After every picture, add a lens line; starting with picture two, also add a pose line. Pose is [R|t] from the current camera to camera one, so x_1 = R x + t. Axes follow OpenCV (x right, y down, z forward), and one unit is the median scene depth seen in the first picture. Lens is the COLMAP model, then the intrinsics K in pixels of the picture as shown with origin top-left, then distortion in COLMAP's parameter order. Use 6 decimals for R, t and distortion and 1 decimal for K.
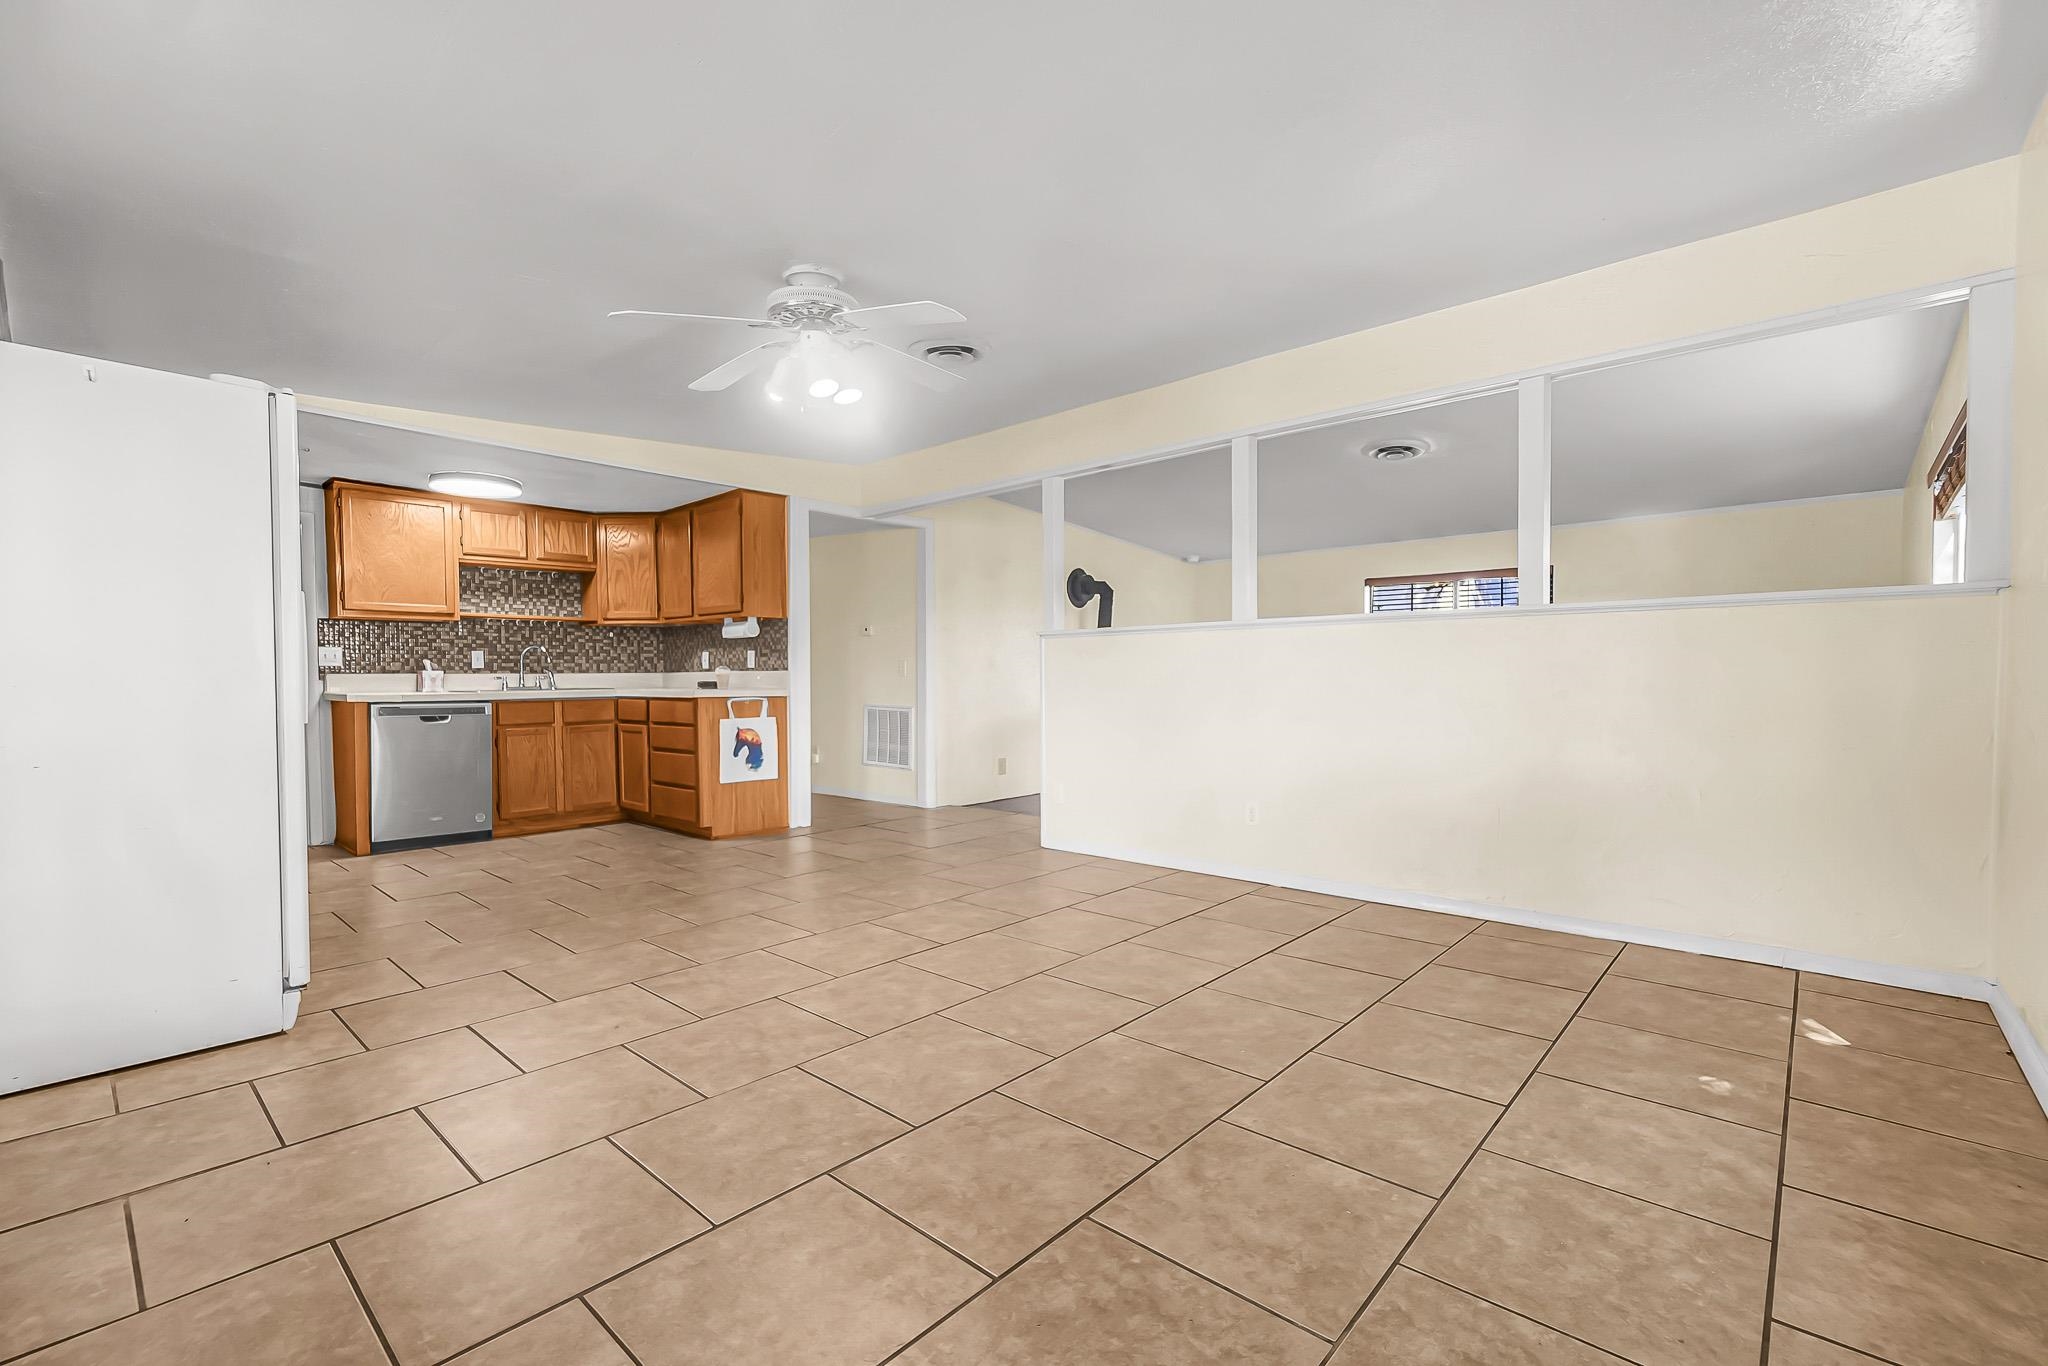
lens RADIAL K [[889.4, 0, 1023.4], [0, 889.4, 687.7], [0, 0, 1]] dist [-0.000880, 0.000201]
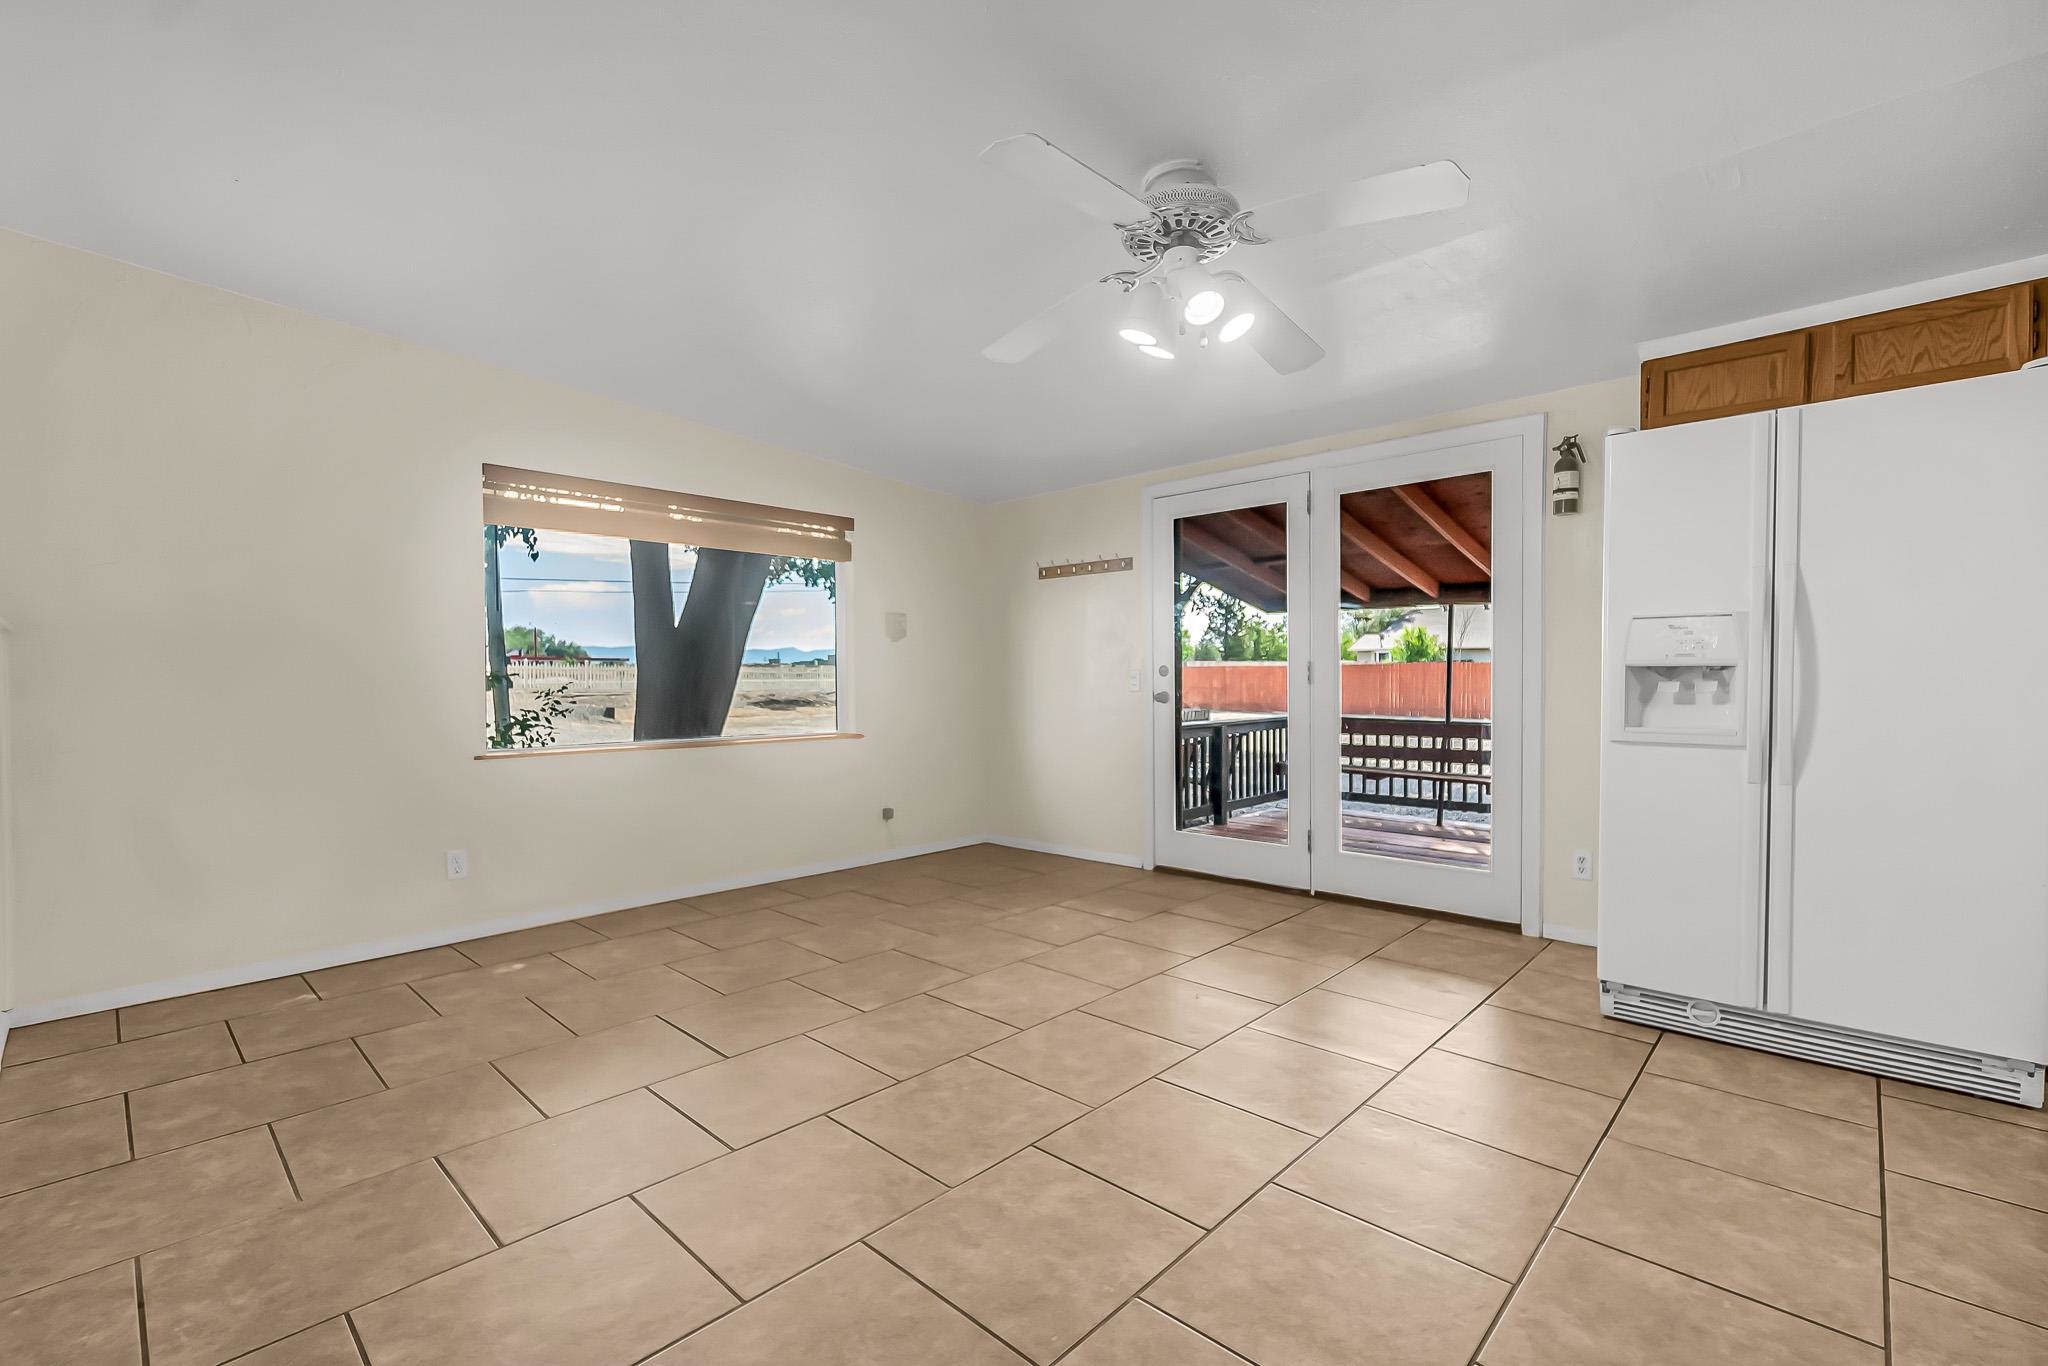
lens RADIAL K [[889.4, 0, 1023.7], [0, 889.4, 683.5], [0, 0, 1]] dist [-0.000880, 0.000201]
pose [[-0.999658, 0.012318, 0.023075, -0.125869], [0.012552, 0.999871, 0.010015, -0.044572], [-0.022948, 0.010301, -0.999684, 1.972361]]
